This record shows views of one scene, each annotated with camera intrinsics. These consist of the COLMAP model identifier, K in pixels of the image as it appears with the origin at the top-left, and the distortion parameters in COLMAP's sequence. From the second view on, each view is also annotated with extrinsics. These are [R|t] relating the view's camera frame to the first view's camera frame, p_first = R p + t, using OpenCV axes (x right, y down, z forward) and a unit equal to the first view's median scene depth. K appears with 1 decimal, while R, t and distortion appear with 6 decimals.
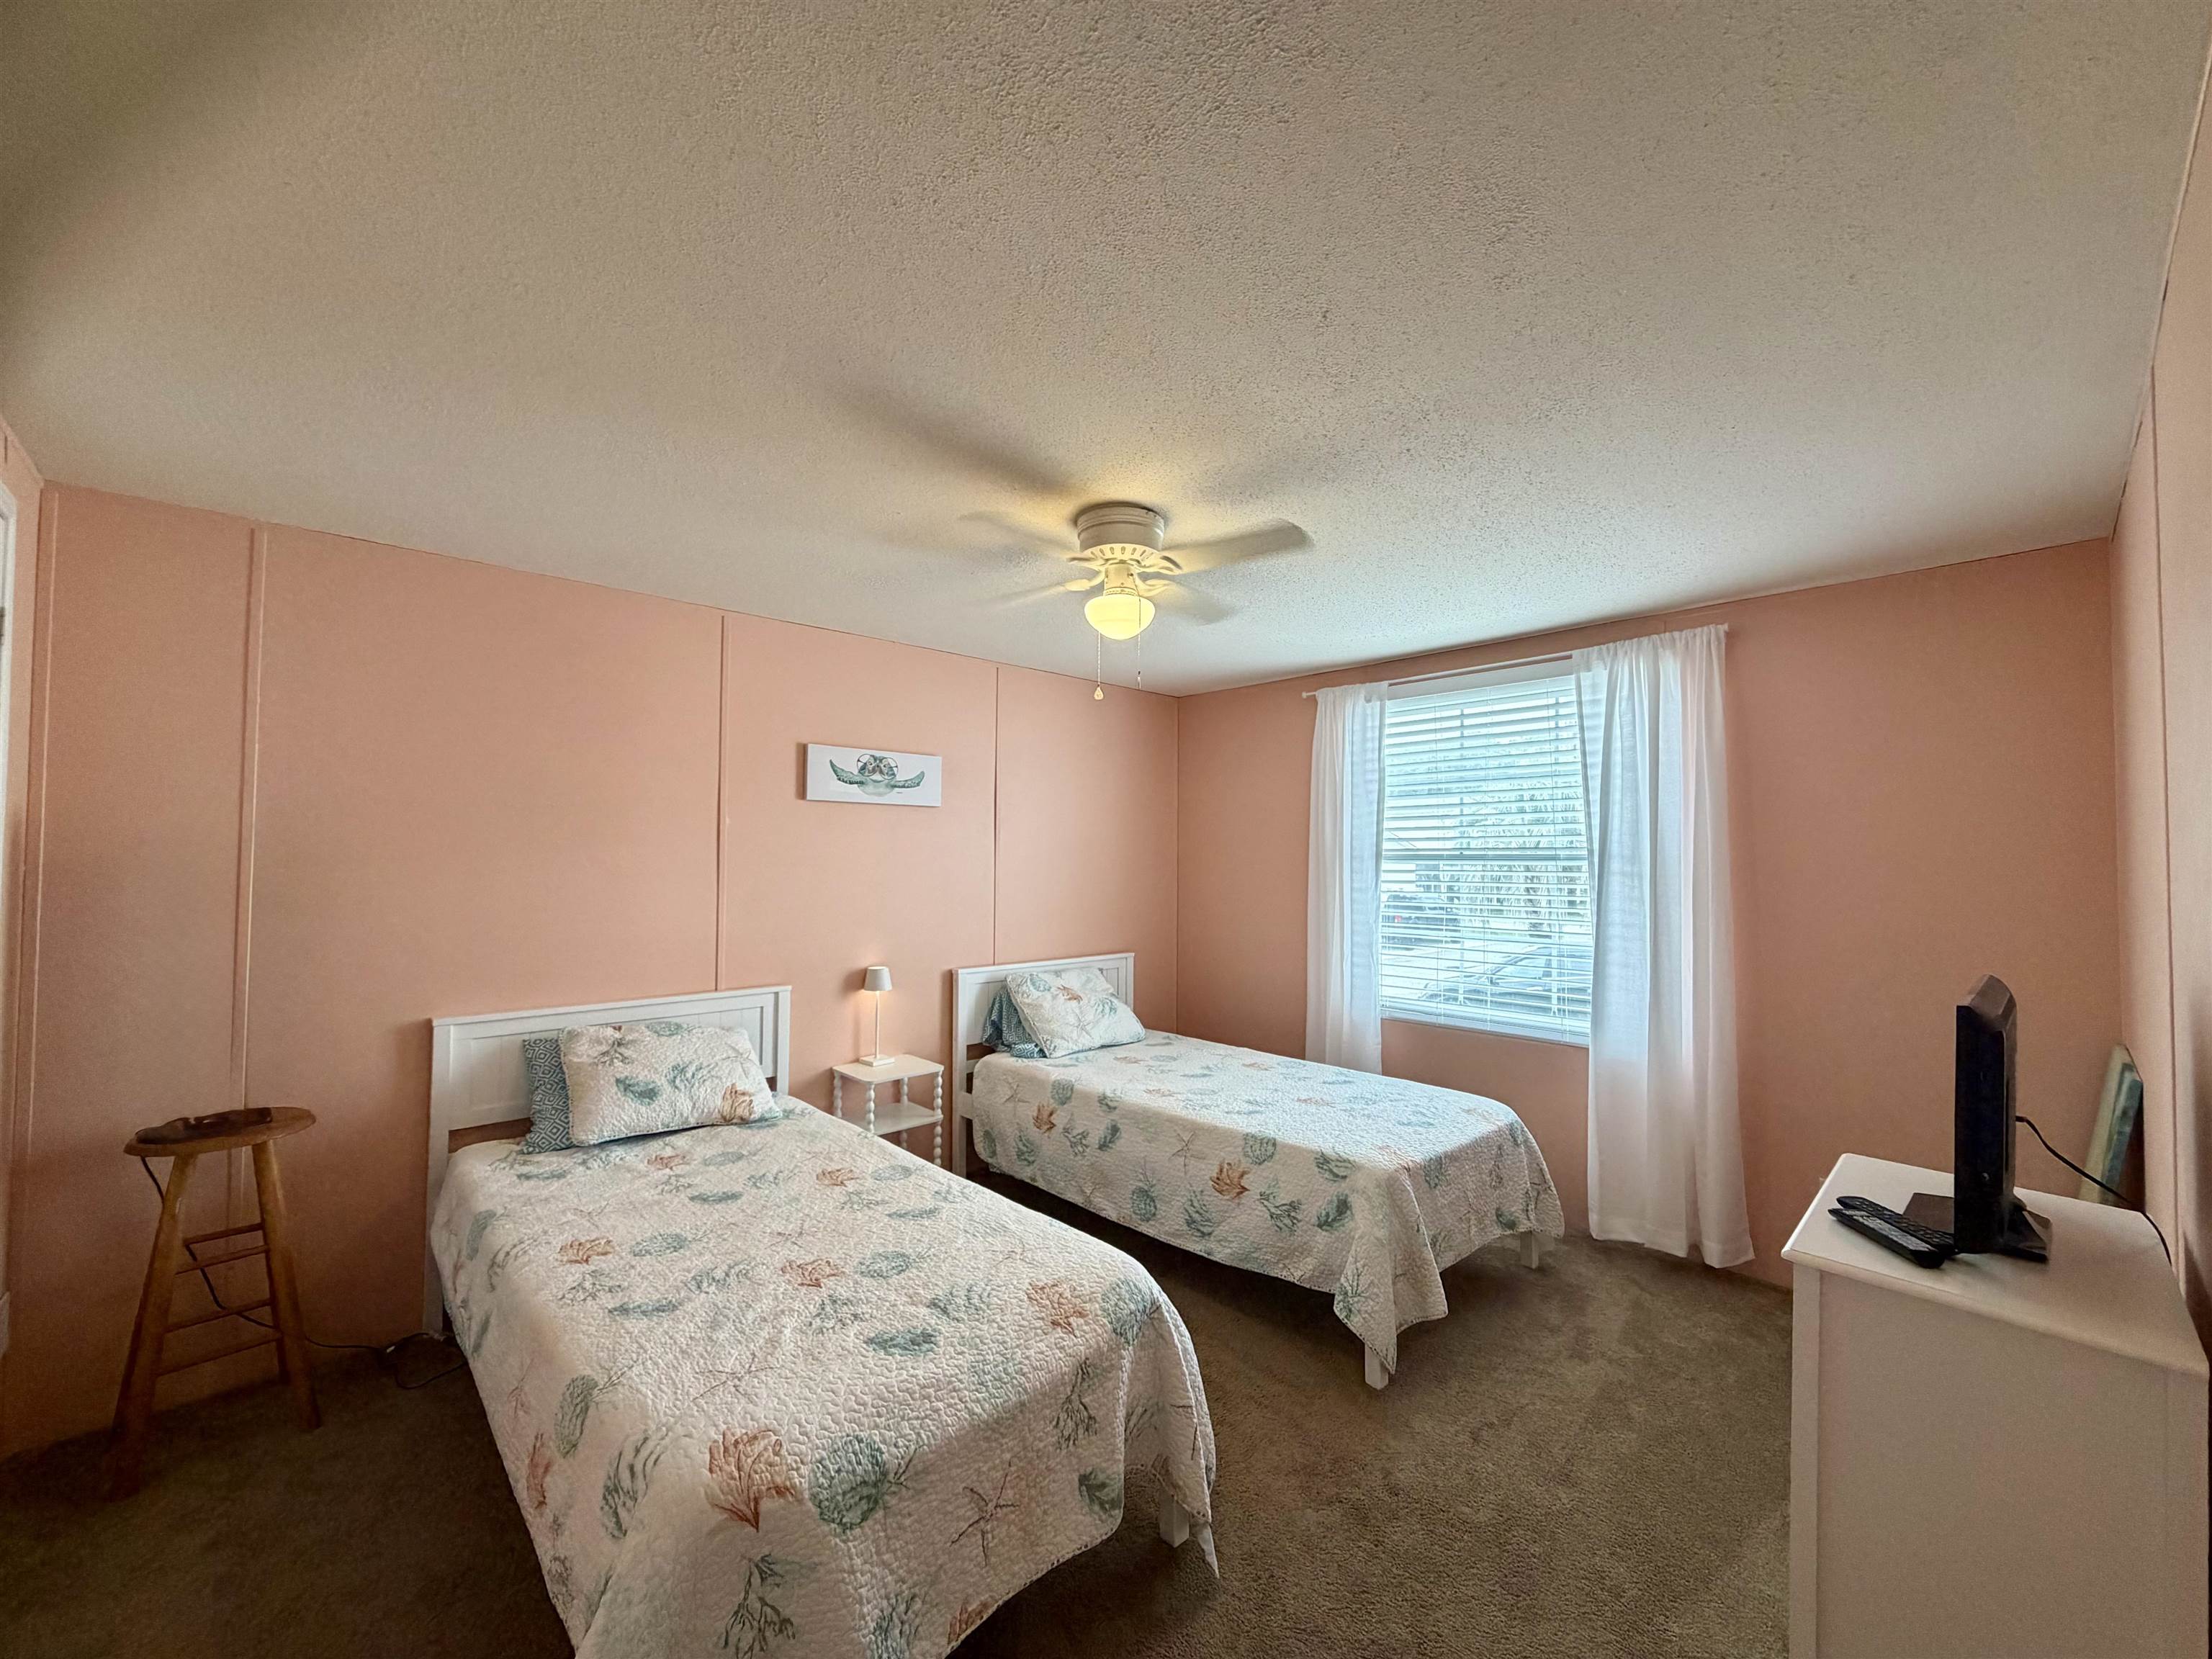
lens RADIAL K [[918.5, 0, 1106.0], [0, 918.5, 829.5], [0, 0, 1]] dist [-0.020381, -0.000092]
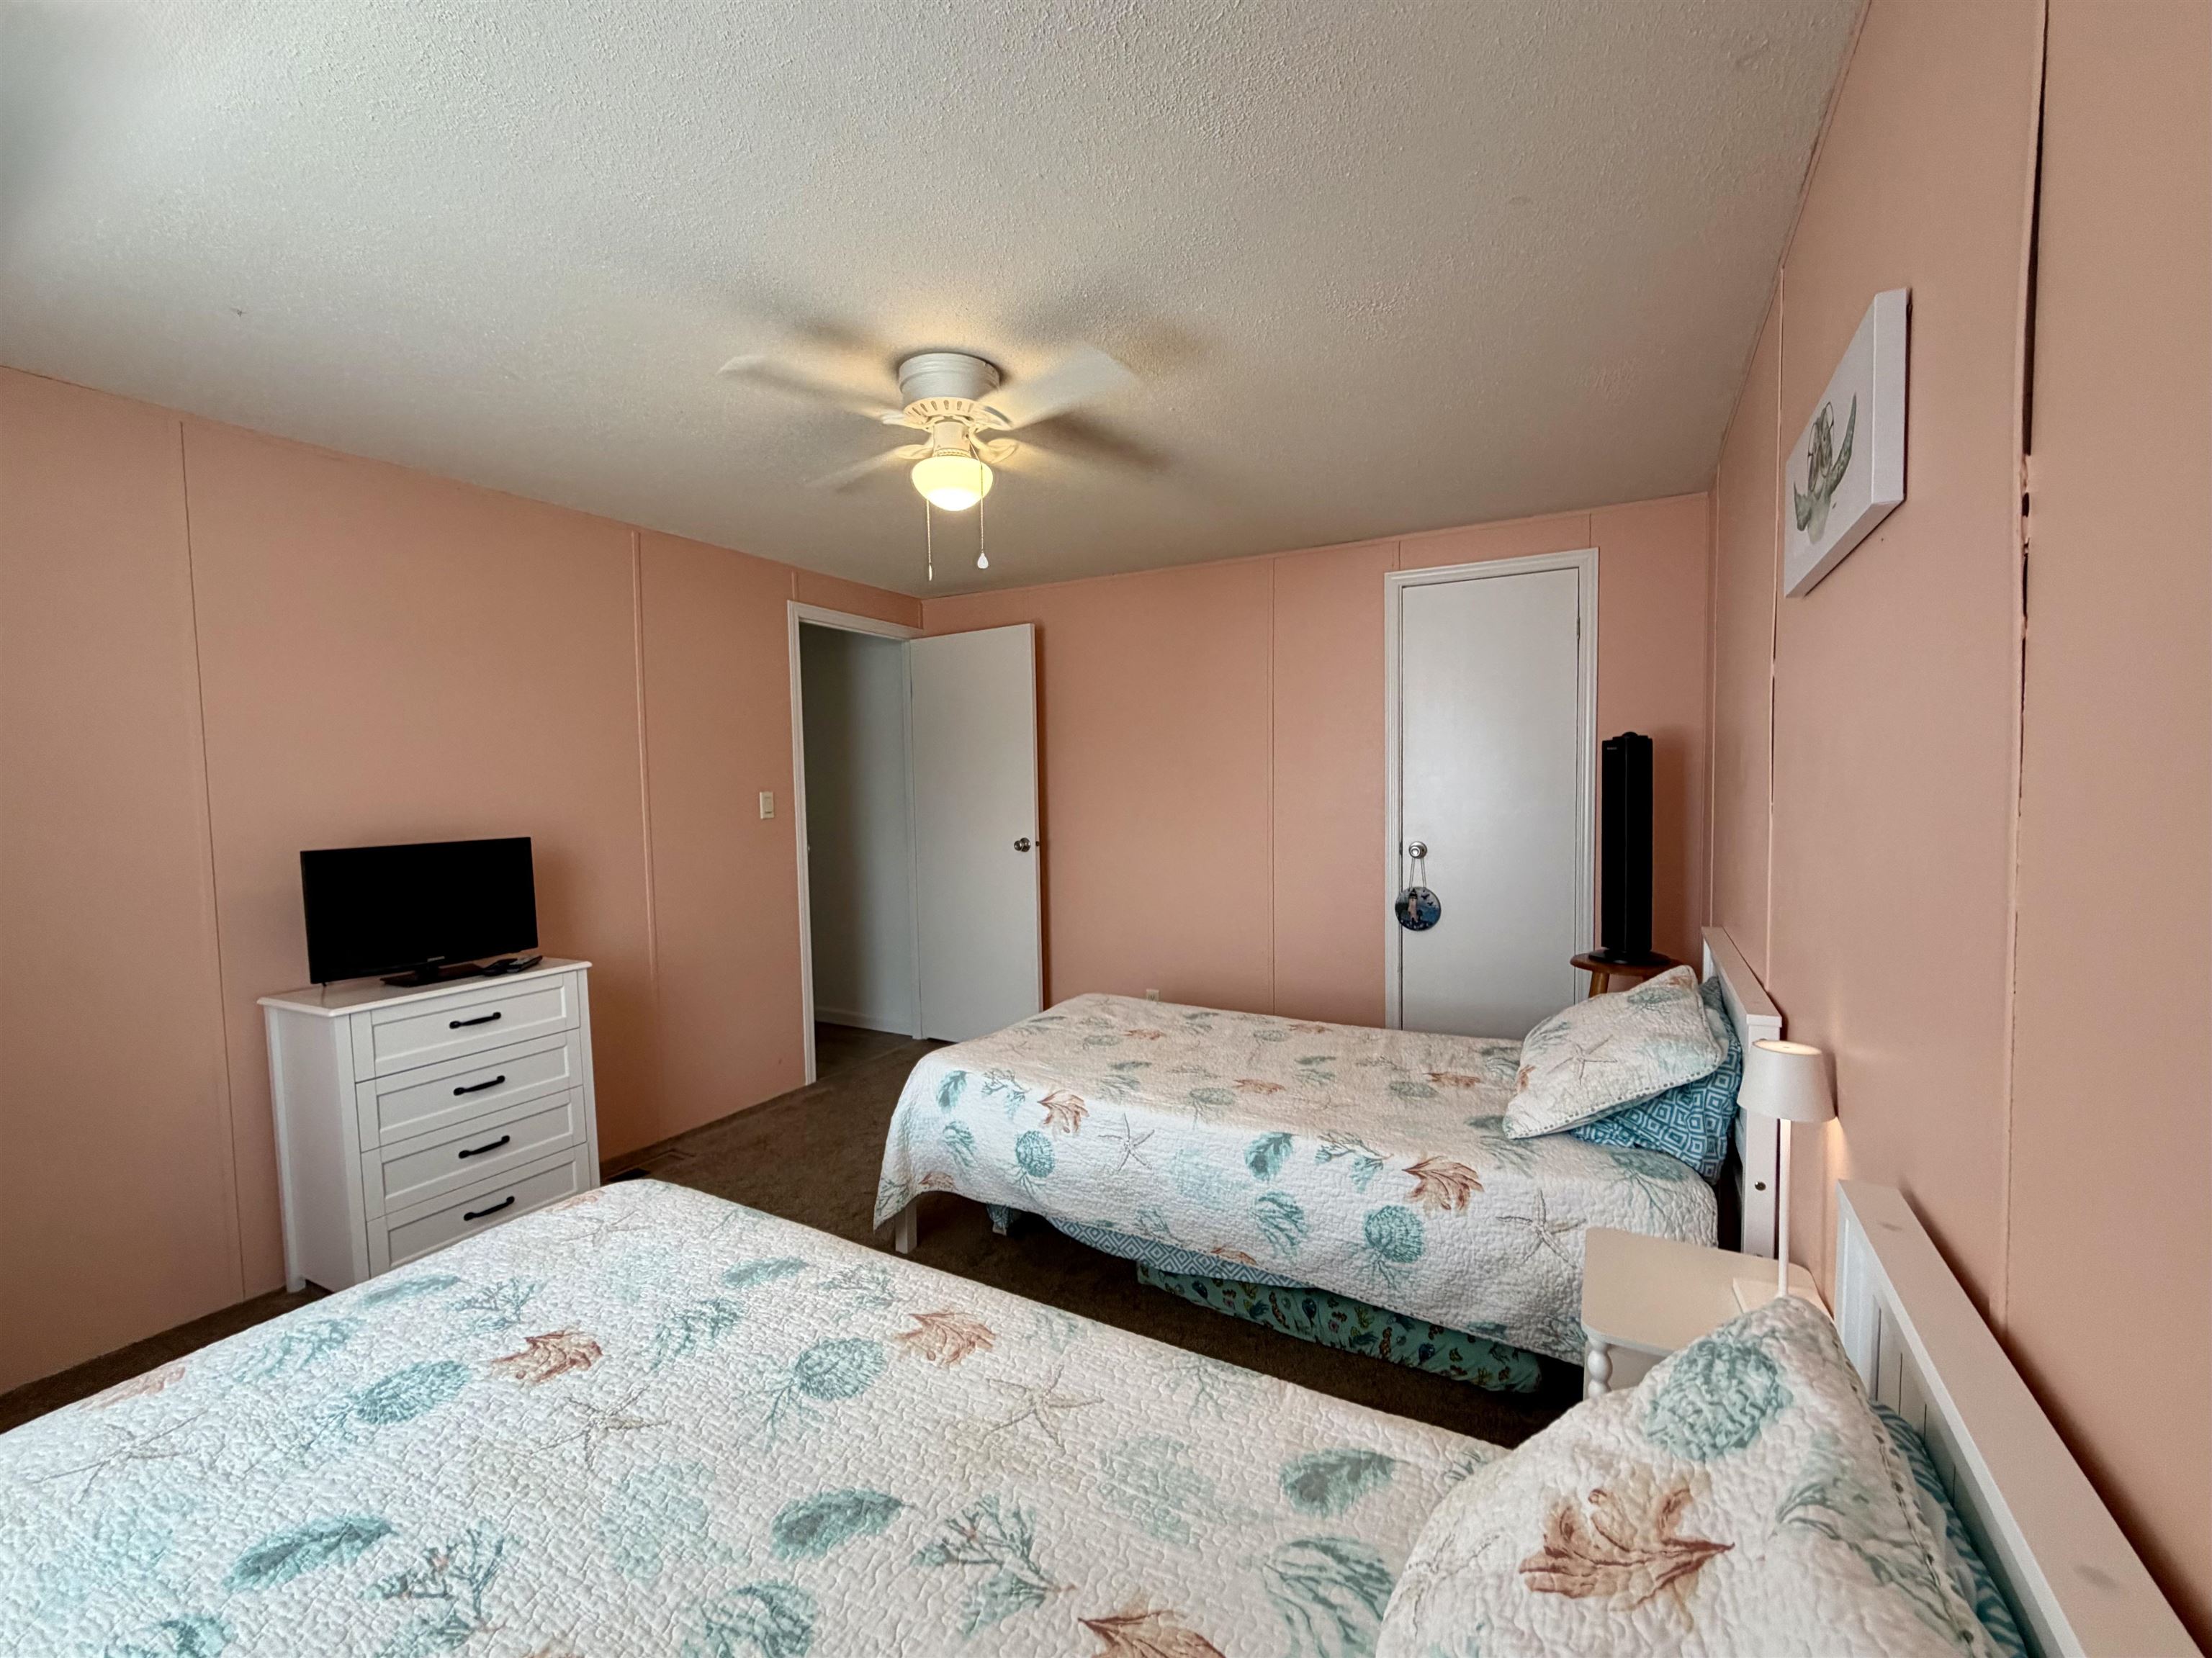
lens RADIAL K [[892.3, 0, 1068.5], [0, 892.3, 831.4], [0, 0, 1]] dist [0.002738, -0.000275]
pose [[-0.964423, 0.025677, -0.263115, 0.099919], [0.020690, 0.999550, 0.021709, 0.059738], [0.263554, 0.015493, -0.964520, 1.312196]]
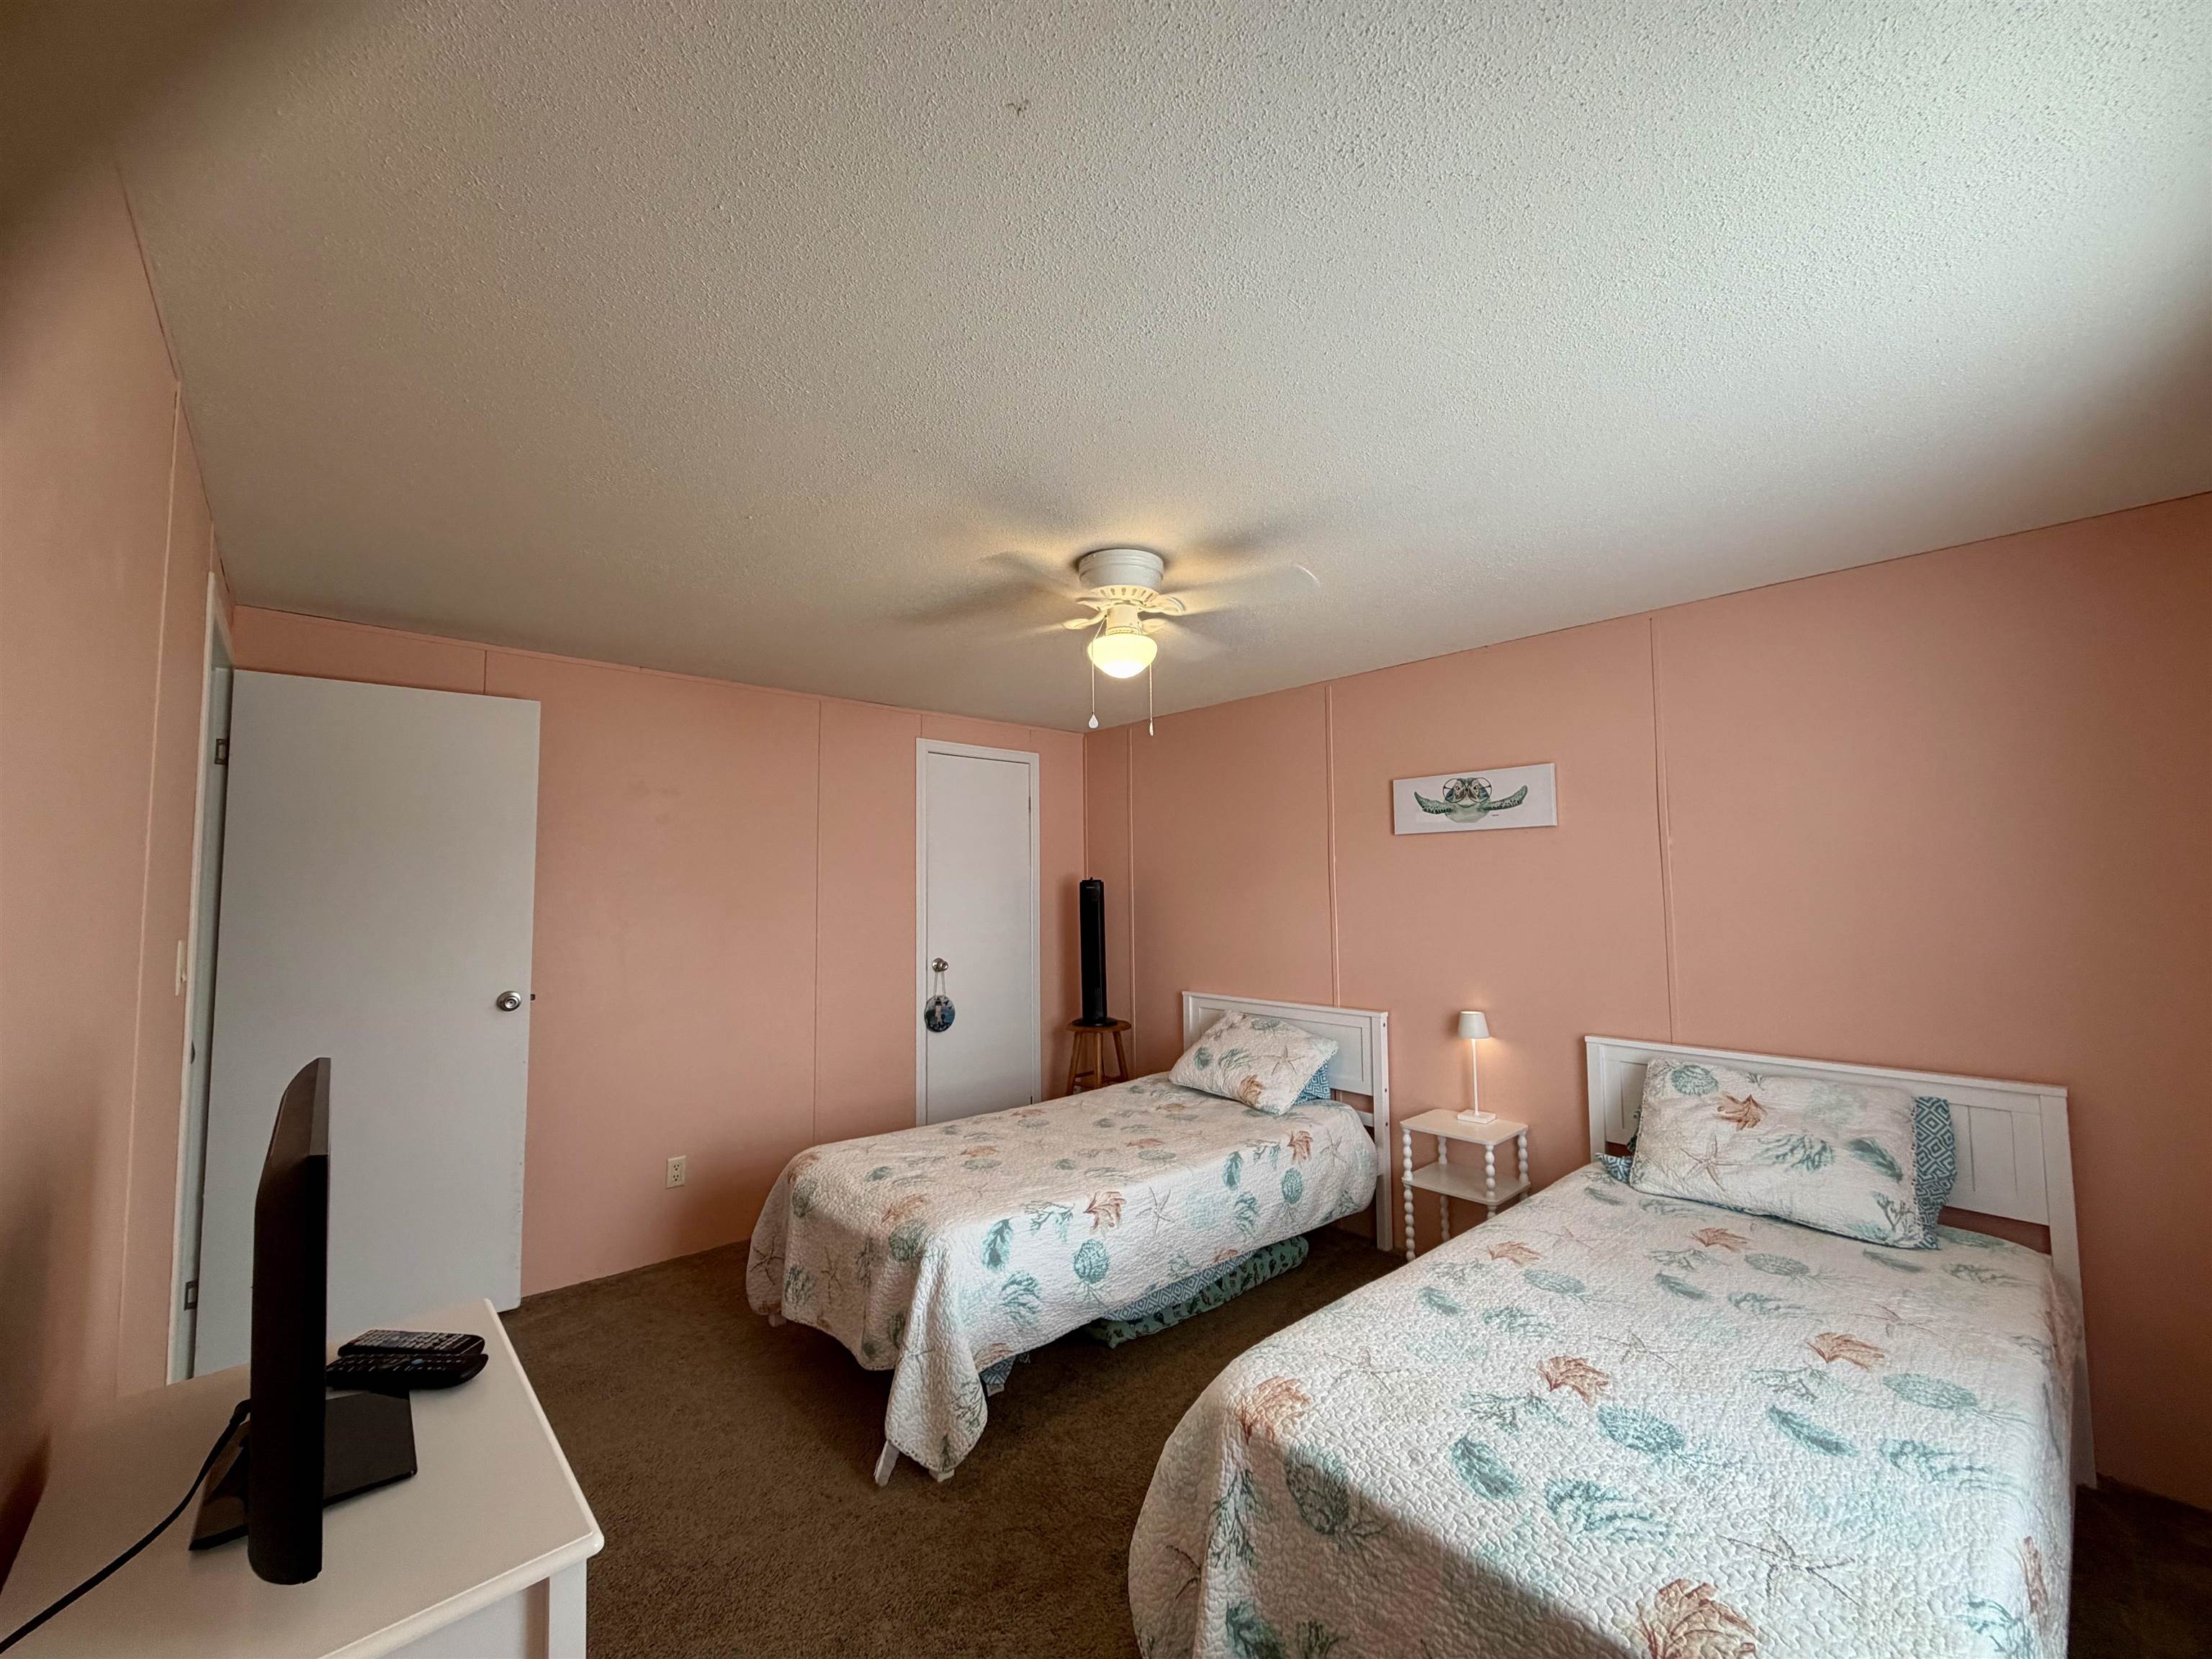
lens RADIAL K [[892.3, 0, 1068.5], [0, 892.3, 831.9], [0, 0, 1]] dist [0.002738, -0.000275]
pose [[-0.075540, -0.068155, -0.994811, 0.697968], [0.040029, 0.996650, -0.071321, 0.021297], [0.996339, -0.045209, -0.072559, 0.707525]]
